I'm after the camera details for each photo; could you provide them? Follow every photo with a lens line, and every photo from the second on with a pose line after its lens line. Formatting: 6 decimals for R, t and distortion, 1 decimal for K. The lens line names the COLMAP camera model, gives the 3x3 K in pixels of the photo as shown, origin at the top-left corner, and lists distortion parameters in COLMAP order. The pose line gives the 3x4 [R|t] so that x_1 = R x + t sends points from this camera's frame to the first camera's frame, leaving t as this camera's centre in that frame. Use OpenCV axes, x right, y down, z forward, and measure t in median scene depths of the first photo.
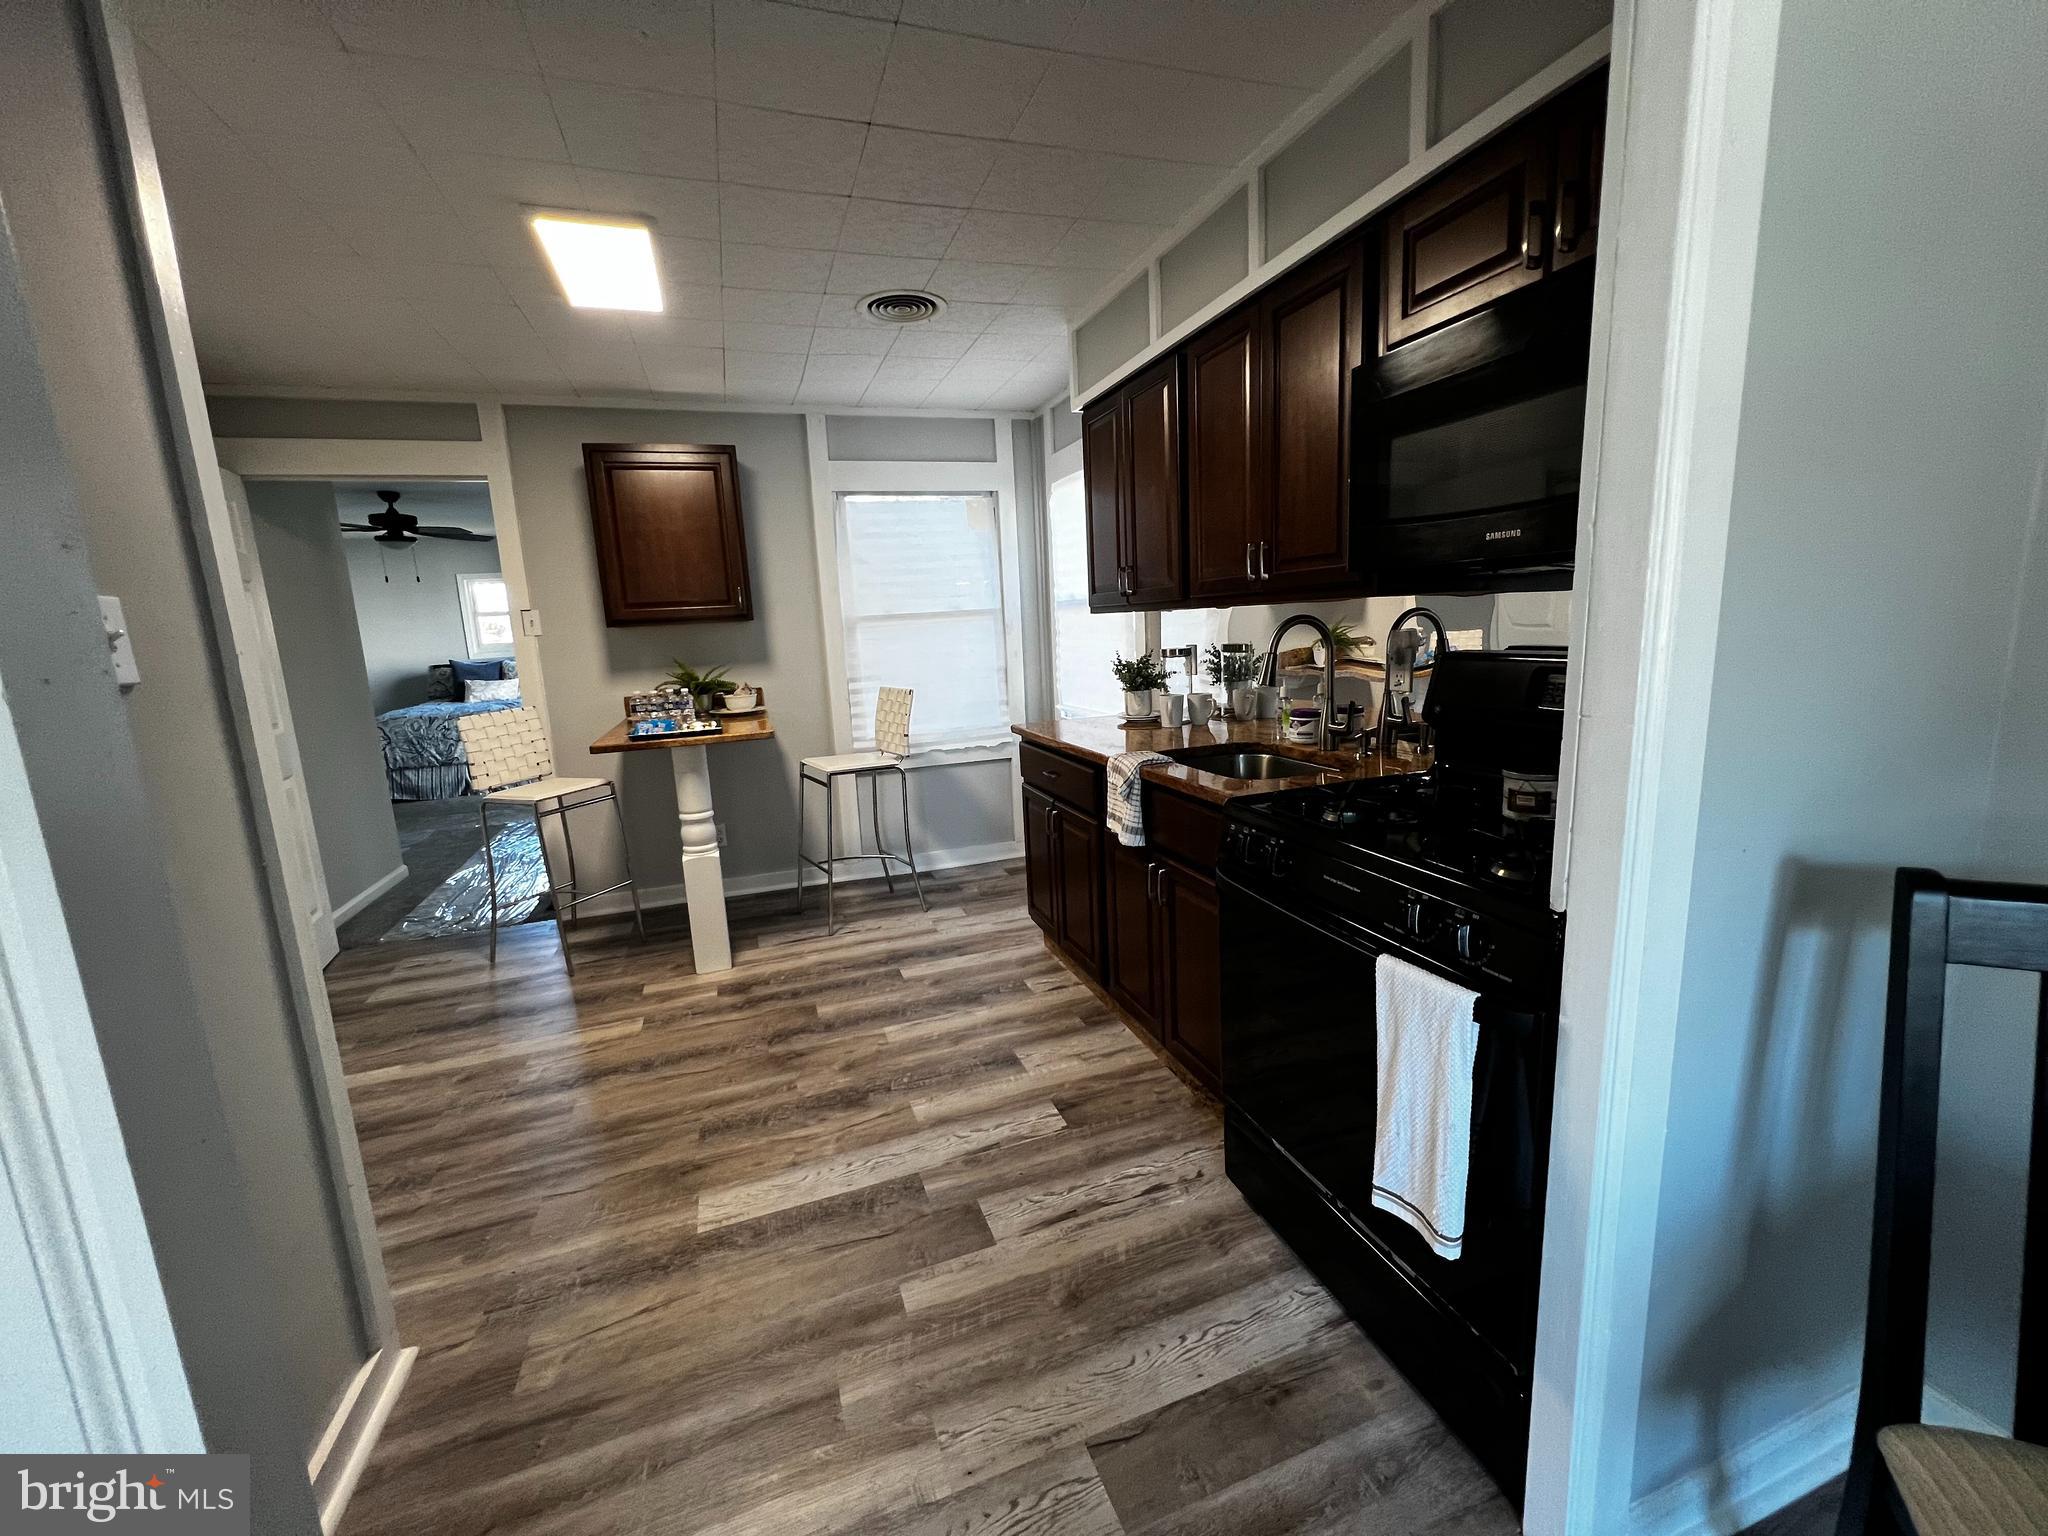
lens RADIAL K [[810.6, 0, 1029.2], [0, 810.6, 767.3], [0, 0, 1]] dist [0.001414, 0.000171]
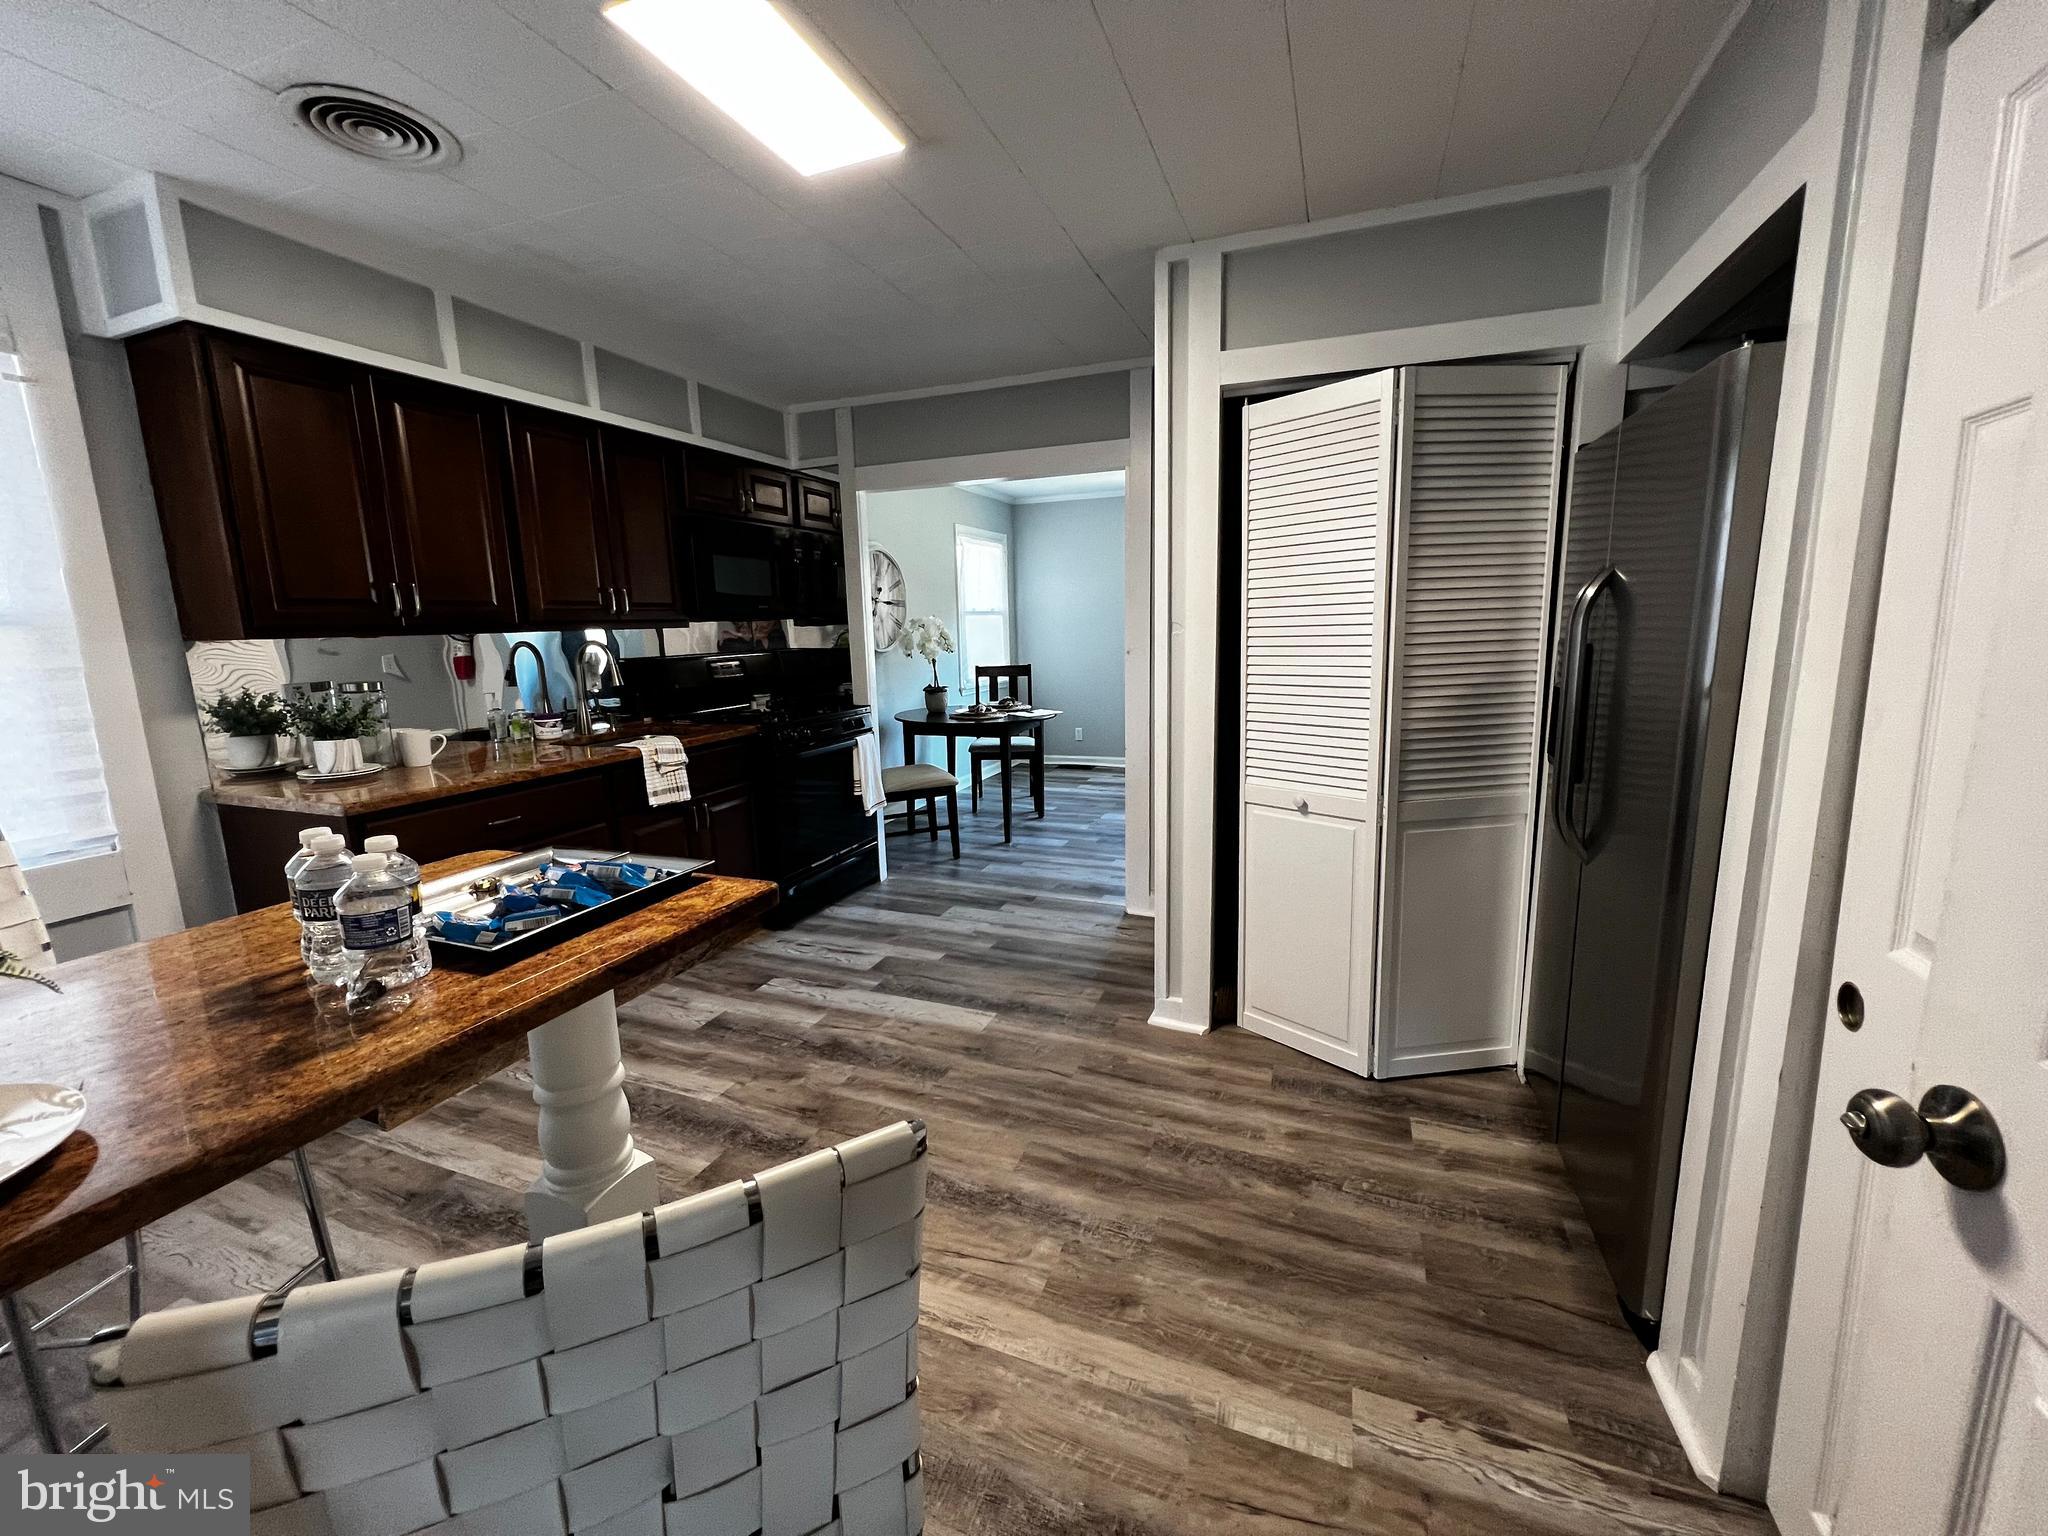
lens RADIAL K [[810.6, 0, 1022.9], [0, 810.6, 761.1], [0, 0, 1]] dist [0.001414, 0.000171]
pose [[-0.747454, -0.041327, 0.663027, -1.073926], [0.181263, 0.947503, 0.263403, -0.195135], [-0.639106, 0.317064, -0.700724, 1.412854]]
